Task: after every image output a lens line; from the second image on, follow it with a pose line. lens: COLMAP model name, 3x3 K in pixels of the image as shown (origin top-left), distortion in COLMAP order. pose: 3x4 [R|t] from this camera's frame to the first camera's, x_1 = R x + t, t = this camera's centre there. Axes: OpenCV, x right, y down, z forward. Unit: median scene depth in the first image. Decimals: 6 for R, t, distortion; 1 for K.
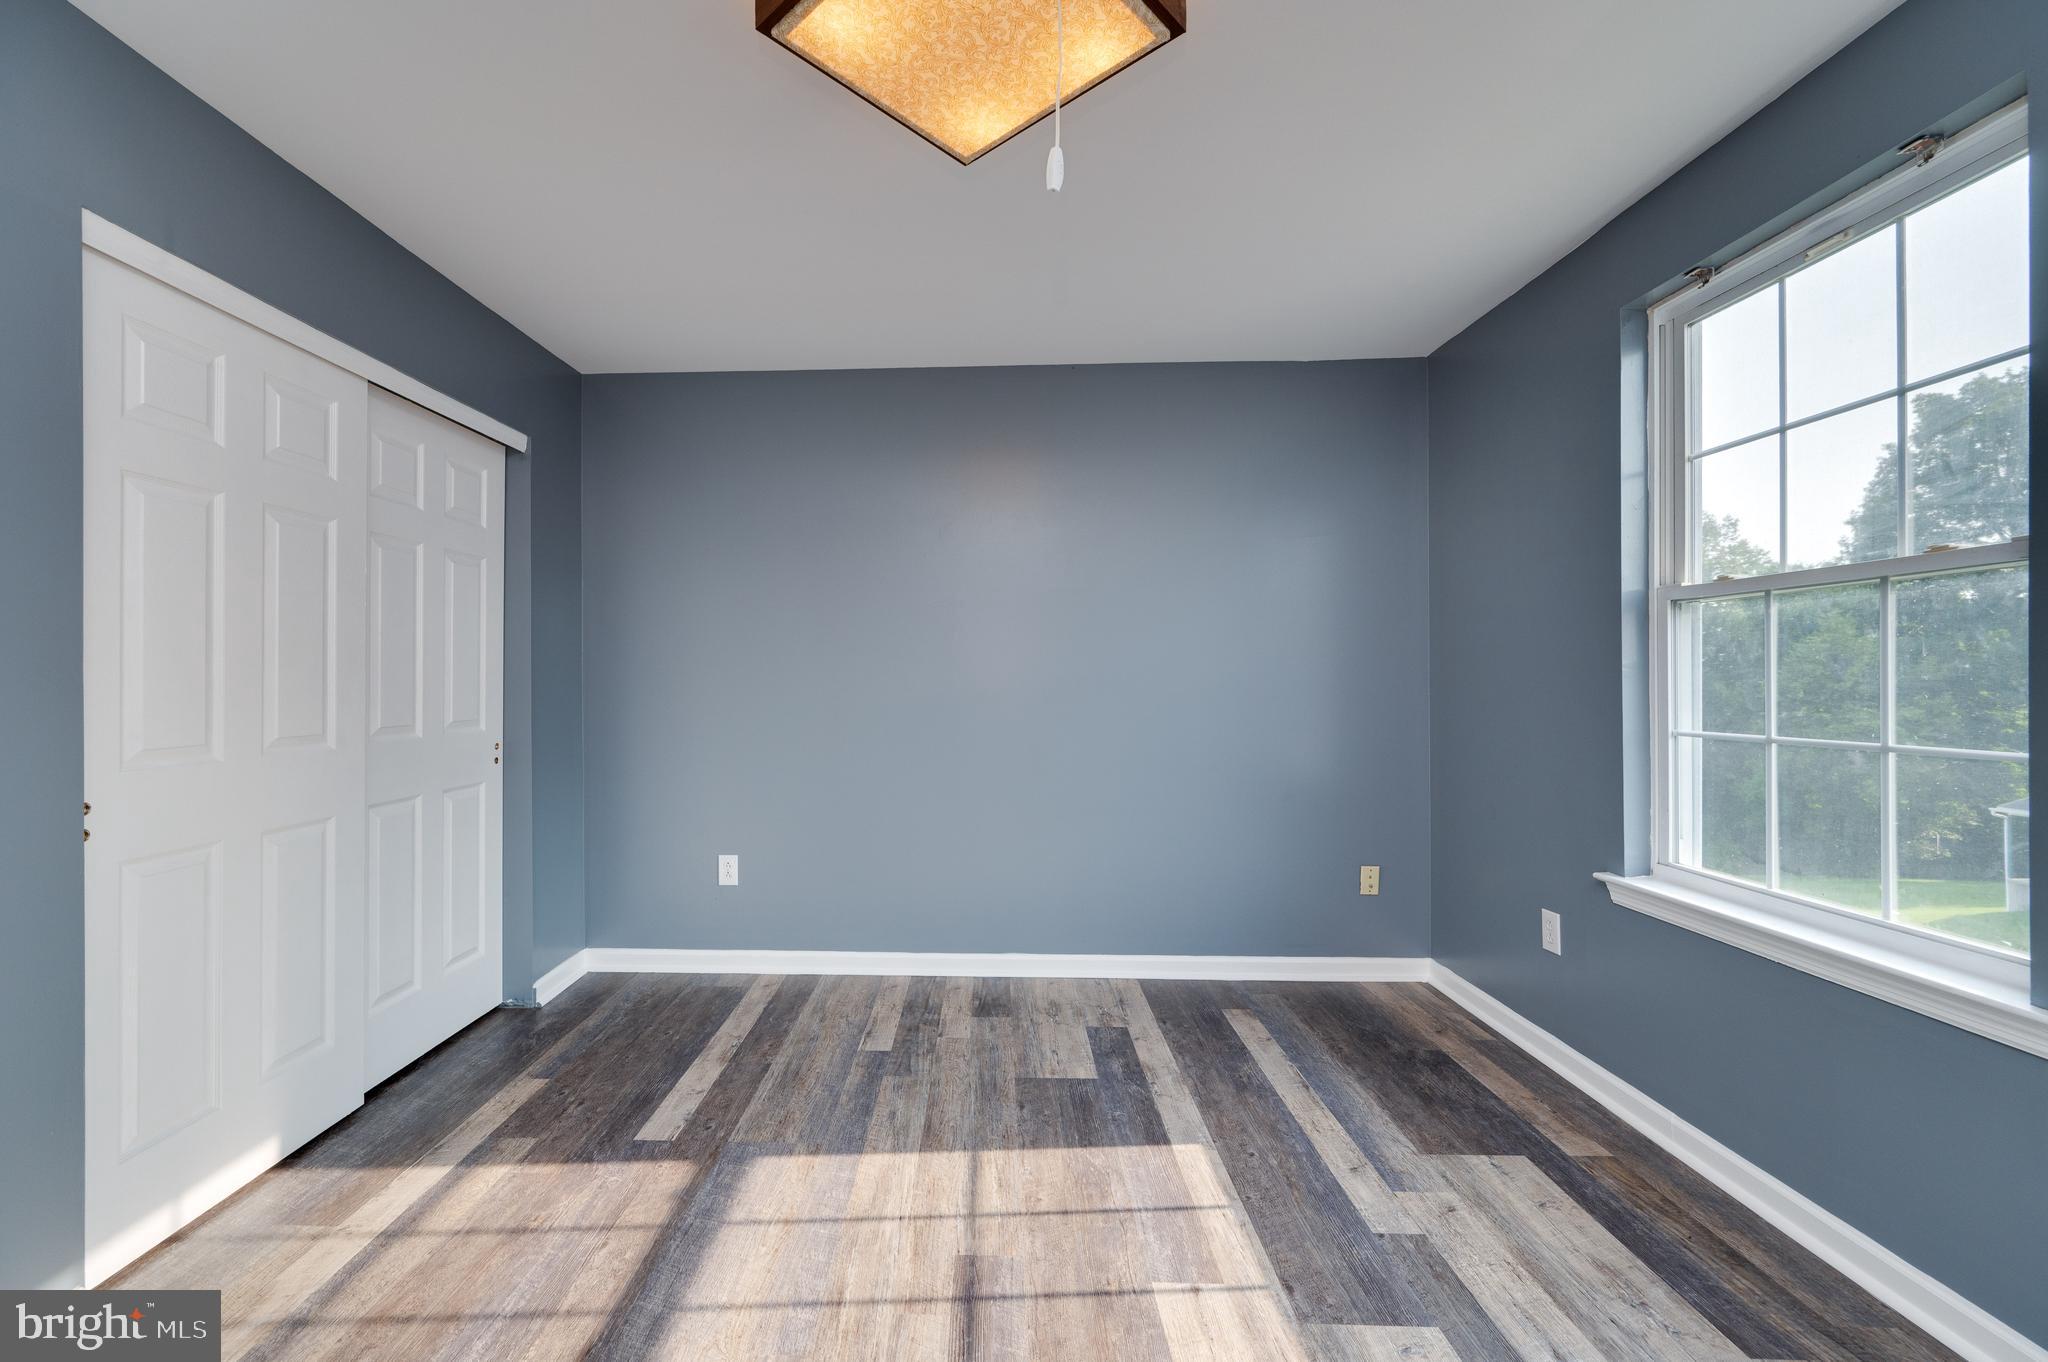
lens RADIAL K [[741.0, 0, 952.0], [0, 741.0, 684.3], [0, 0, 1]] dist [0.000209, 0.000000]
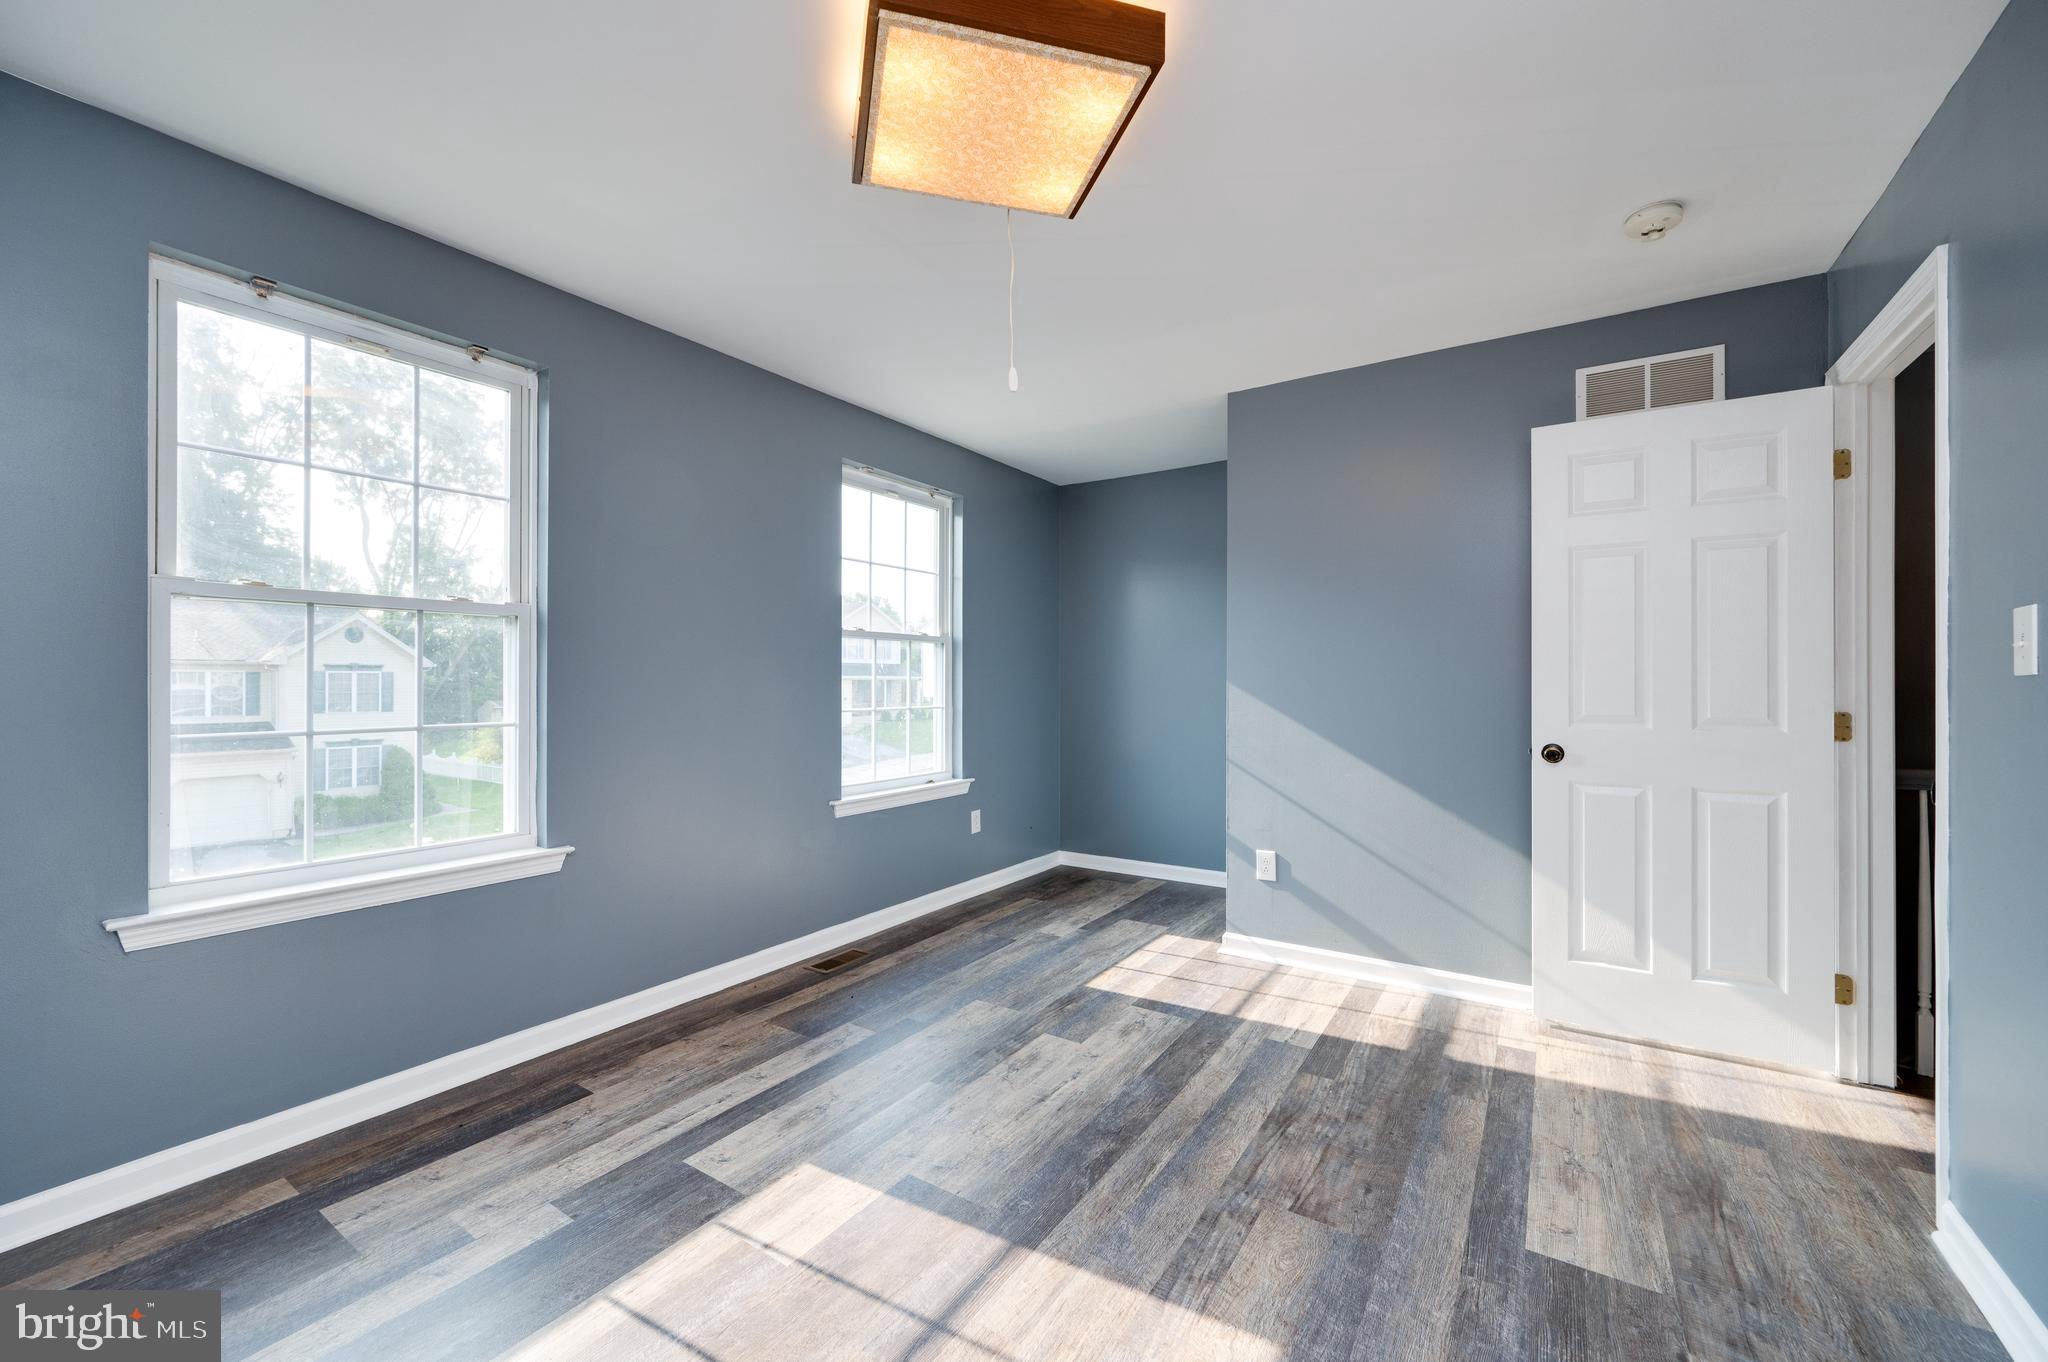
lens RADIAL K [[807.1, 0, 1024.0], [0, 807.1, 681.0], [0, 0, 1]] dist [-0.000117, -0.000075]
pose [[-0.843329, 0.004486, 0.537379, -0.574999], [0.004946, 0.999988, -0.000587, 0.003770], [-0.537375, 0.002162, -0.843341, 1.671075]]
